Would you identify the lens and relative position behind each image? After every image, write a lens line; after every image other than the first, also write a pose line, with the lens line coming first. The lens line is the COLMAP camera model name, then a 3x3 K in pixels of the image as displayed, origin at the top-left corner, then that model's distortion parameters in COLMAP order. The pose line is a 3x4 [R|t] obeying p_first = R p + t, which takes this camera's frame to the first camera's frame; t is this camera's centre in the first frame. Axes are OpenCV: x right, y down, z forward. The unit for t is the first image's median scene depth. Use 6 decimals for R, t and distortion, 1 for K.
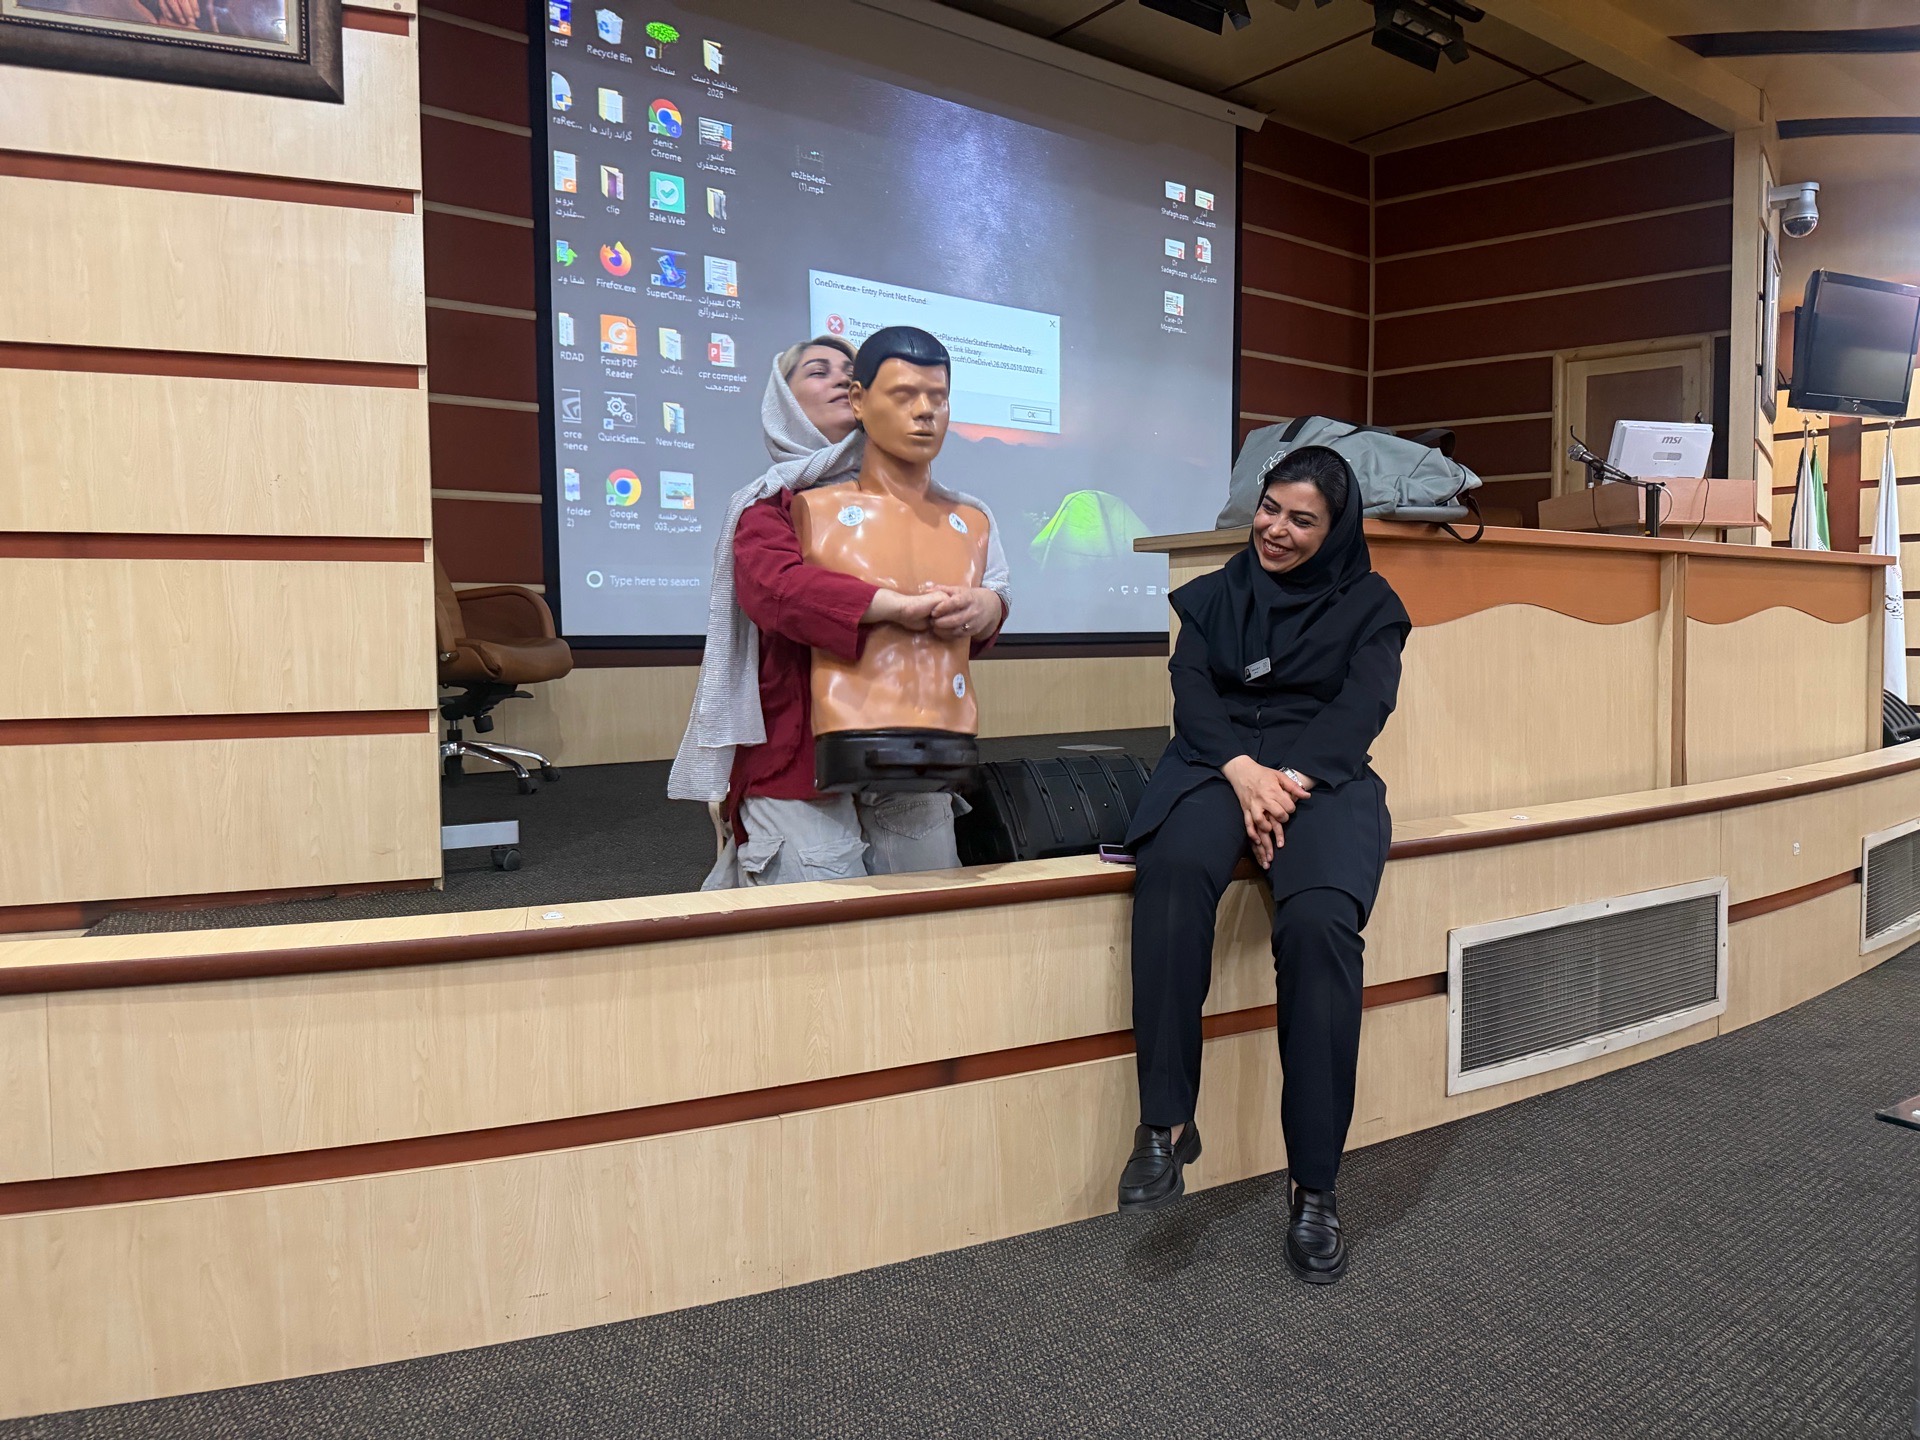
lens RADIAL K [[1350.9, 0, 965.4], [0, 1350.9, 710.0], [0, 0, 1]] dist [0.013979, -0.019377]
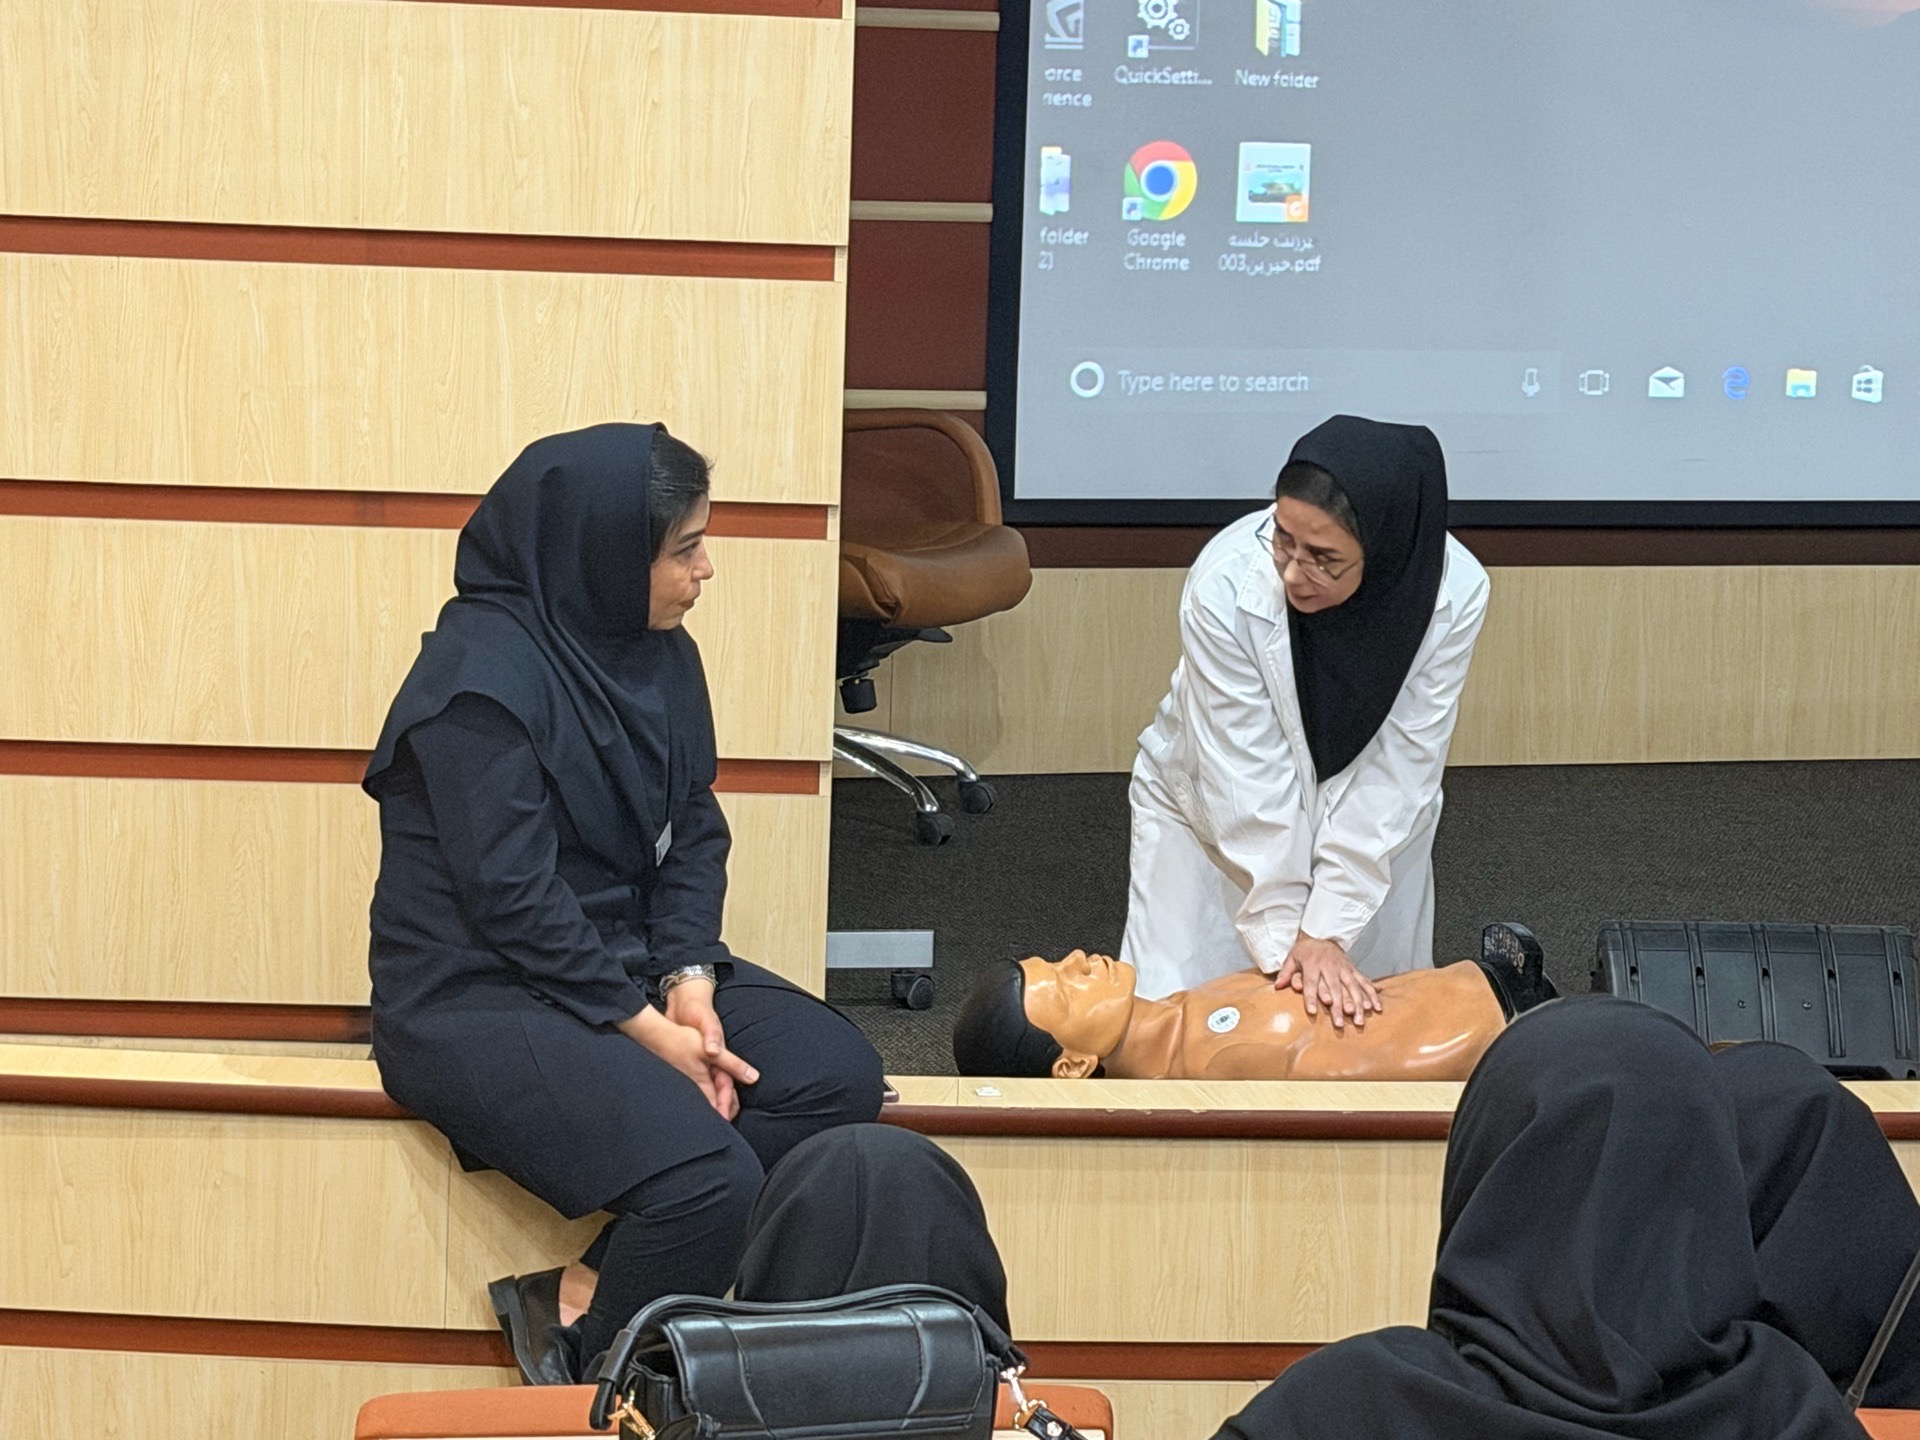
lens RADIAL K [[4941.3, 0, 957.0], [0, 4941.3, 627.7], [0, 0, 1]] dist [1.015365, -11.337622]
pose [[0.954619, 0.075381, -0.288131, 0.345376], [-0.060190, 0.996307, 0.061237, -0.206238], [0.291683, -0.041115, 0.955631, -1.233566]]
